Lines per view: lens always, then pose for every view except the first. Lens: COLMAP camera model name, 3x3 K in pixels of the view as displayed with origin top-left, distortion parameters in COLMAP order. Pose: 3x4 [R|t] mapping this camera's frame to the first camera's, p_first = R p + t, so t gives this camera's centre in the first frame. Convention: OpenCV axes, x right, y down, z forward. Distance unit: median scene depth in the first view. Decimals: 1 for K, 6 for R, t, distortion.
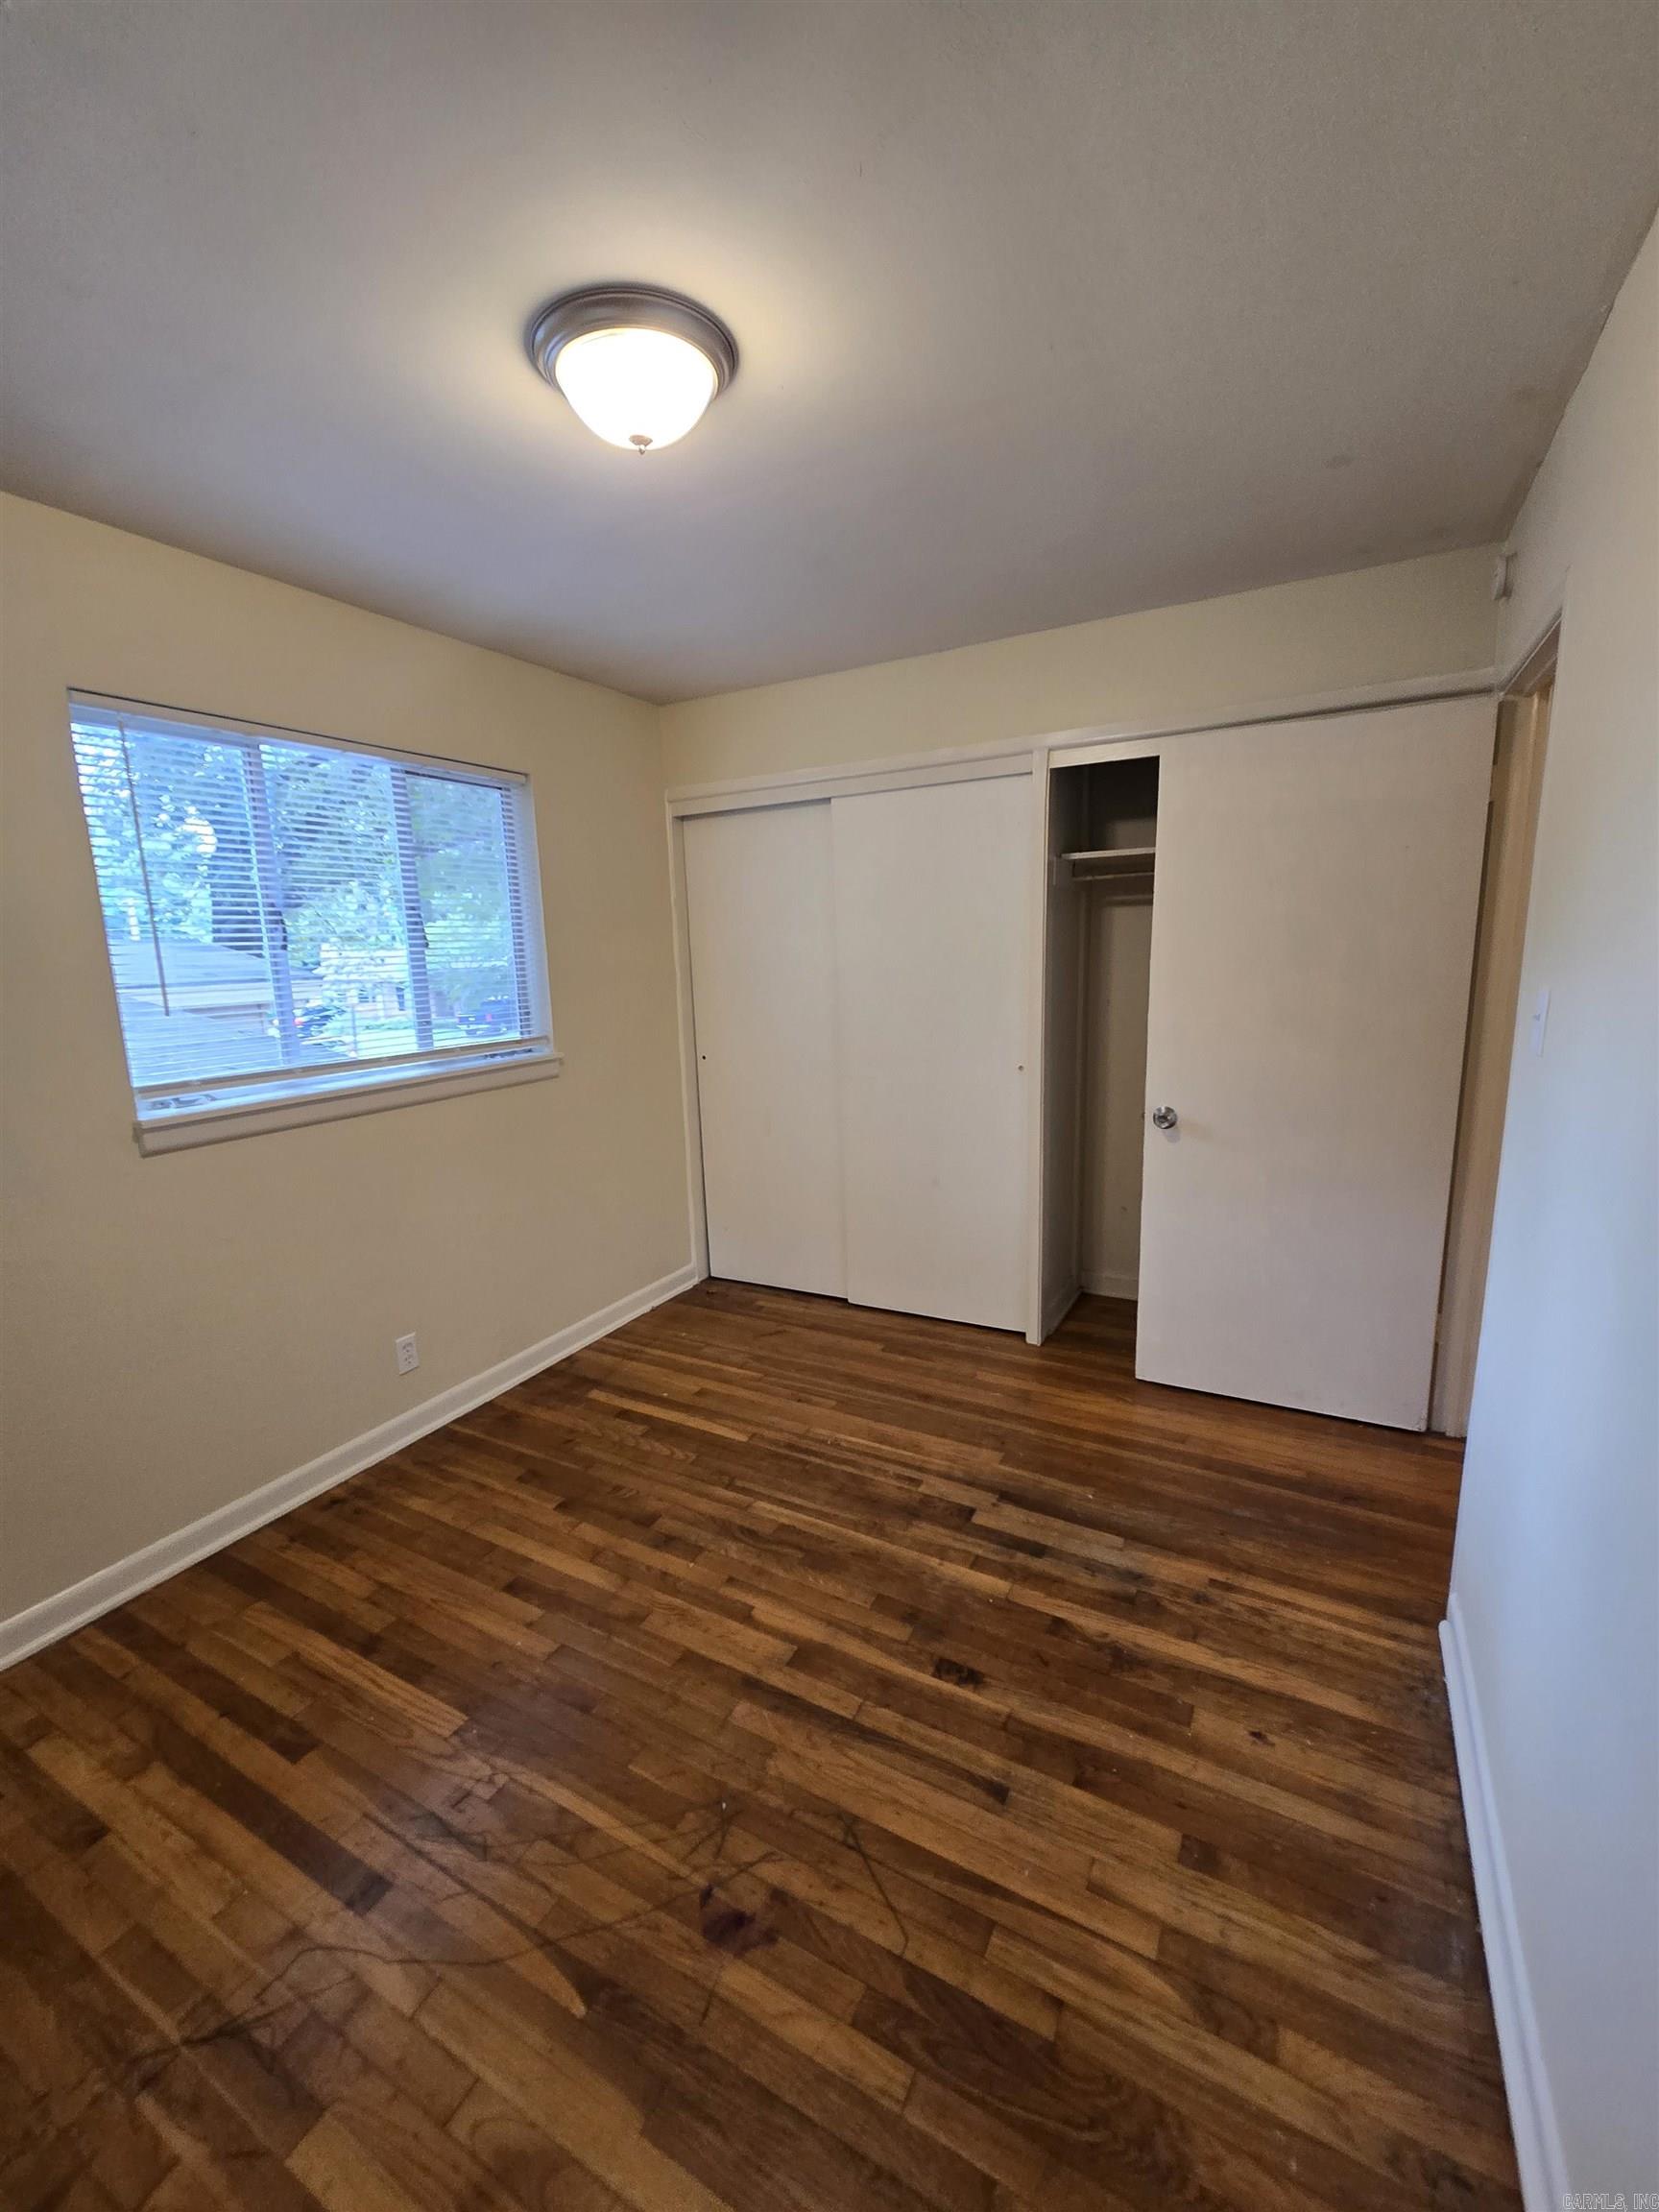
lens RADIAL K [[909.3, 0, 822.1], [0, 909.3, 1103.4], [0, 0, 1]] dist [0.001618, 0.003943]
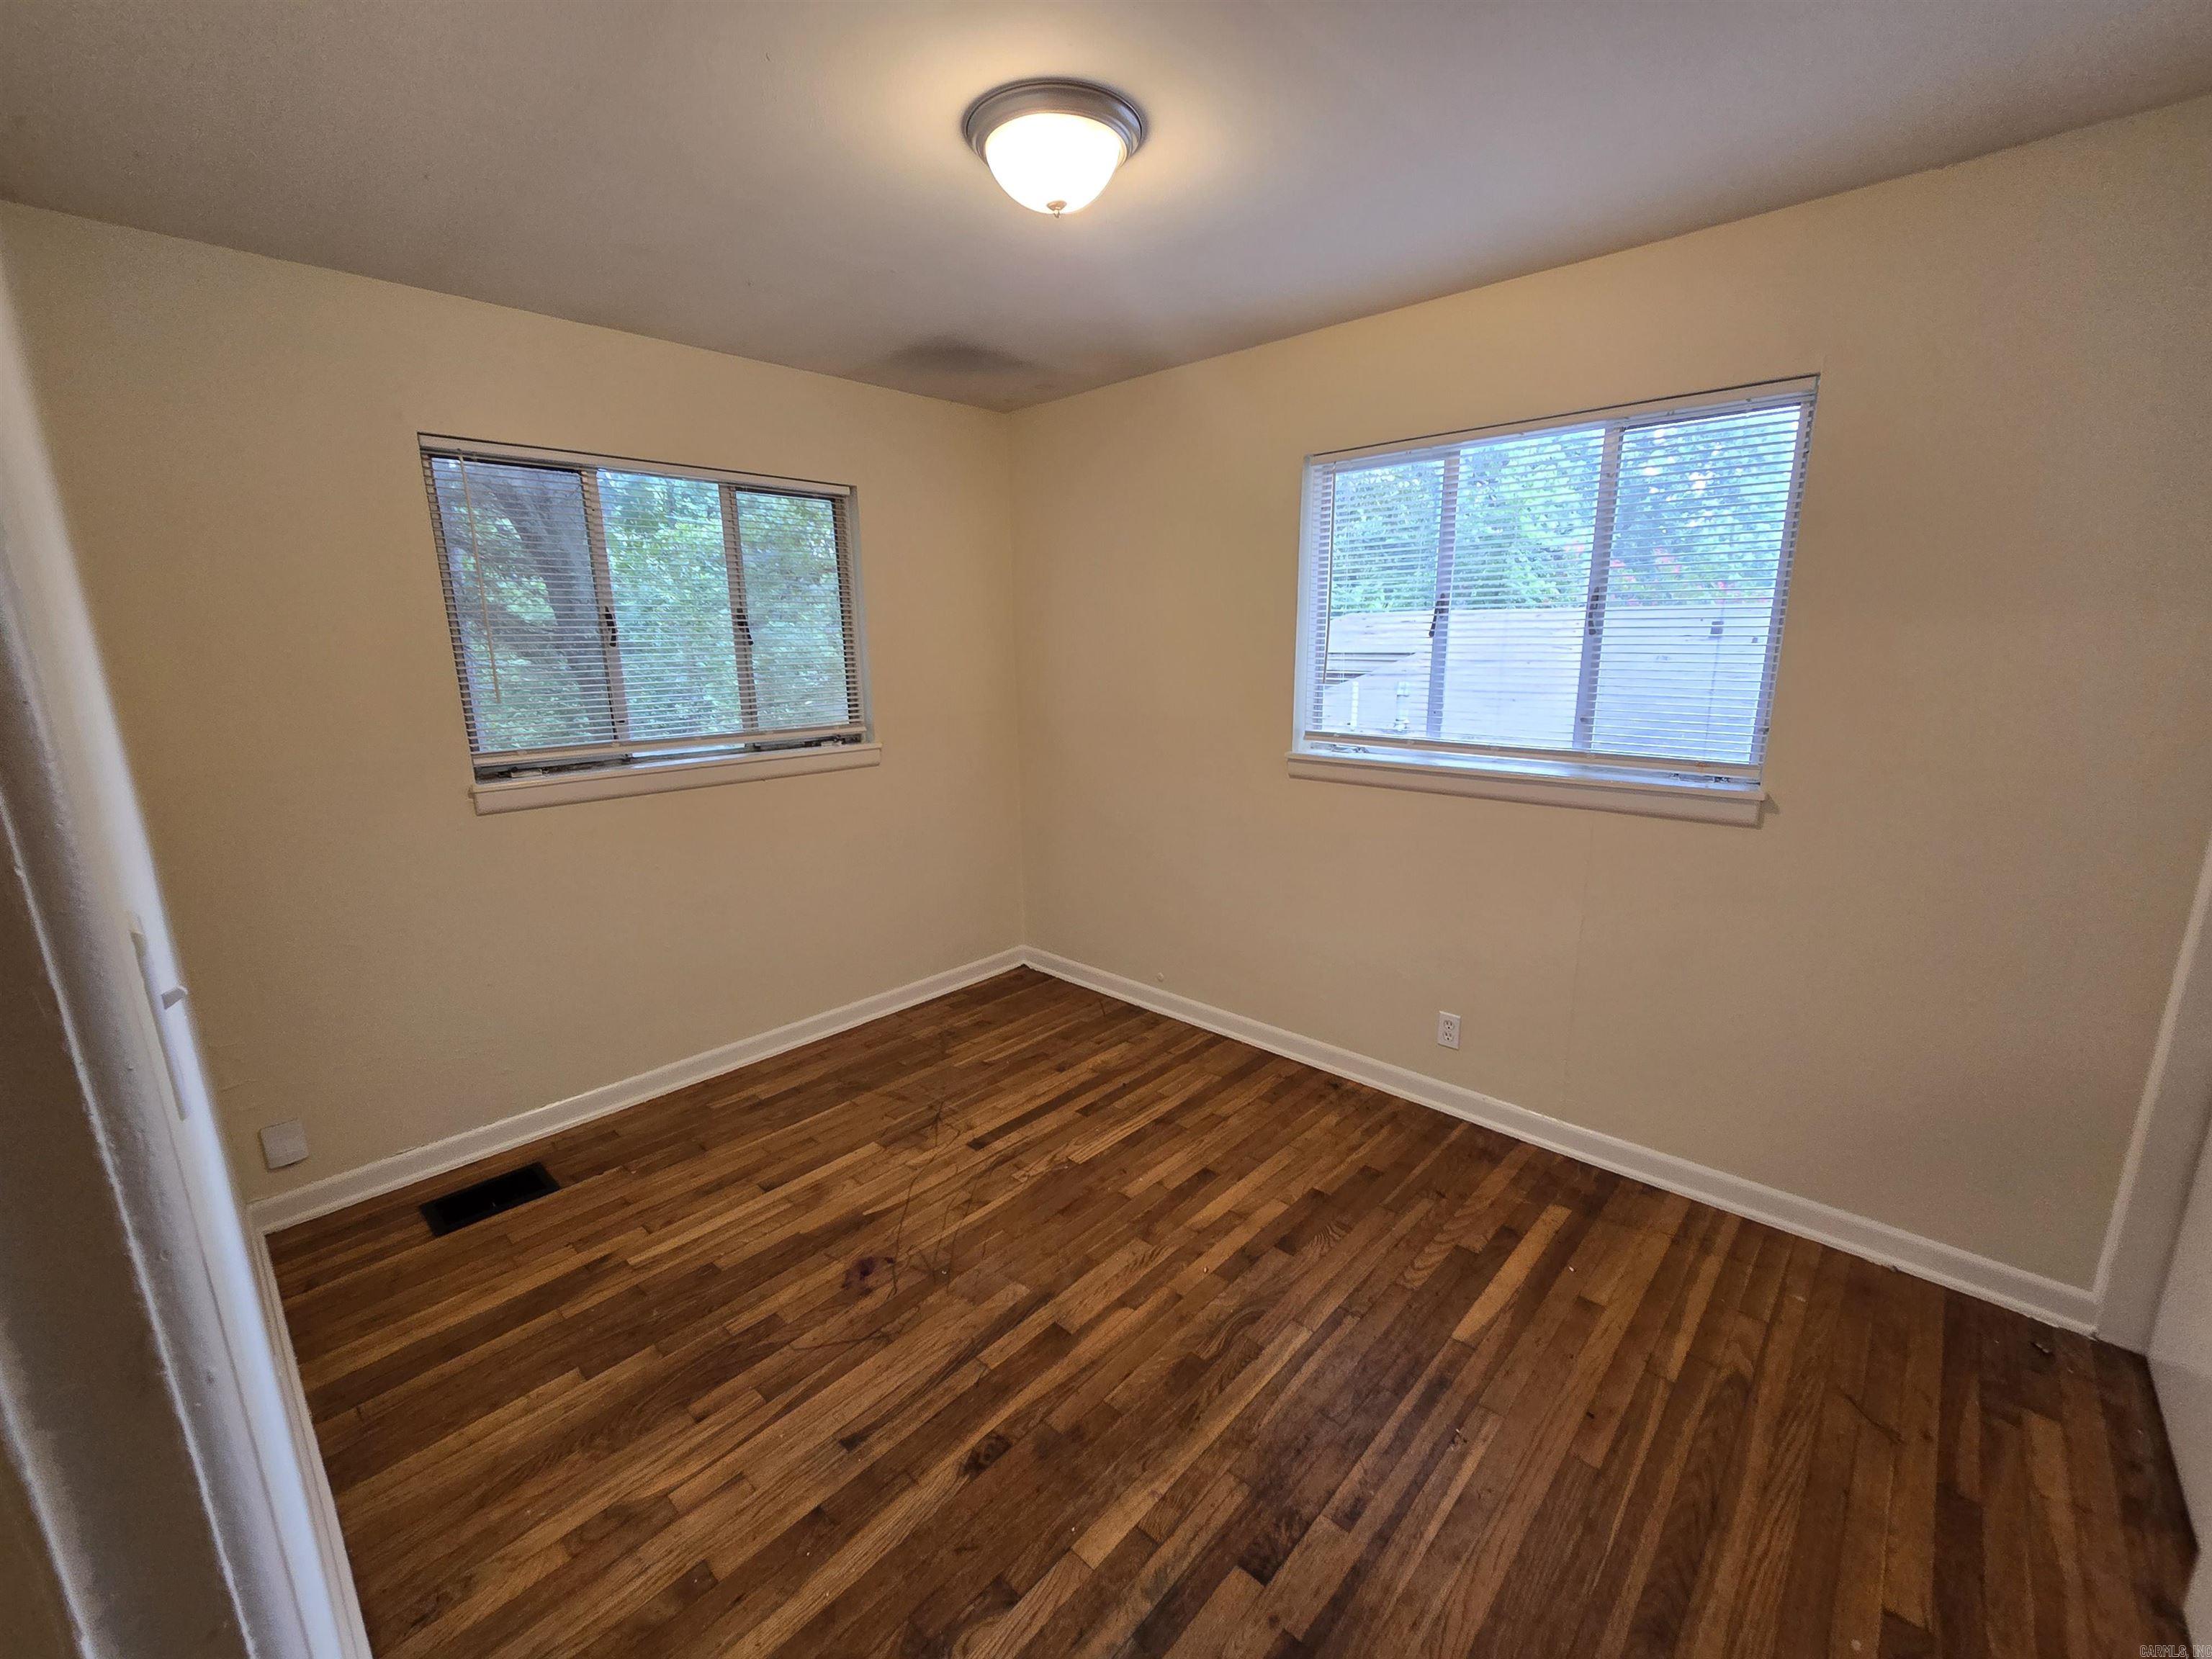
lens RADIAL K [[909.3, 0, 1100.9], [0, 909.3, 835.9], [0, 0, 1]] dist [0.001618, 0.003943]
pose [[-0.235766, 0.246332, -0.940072, 0.778908], [-0.150580, 0.946398, 0.285754, -0.238783], [0.960073, 0.208927, -0.186036, 1.067852]]
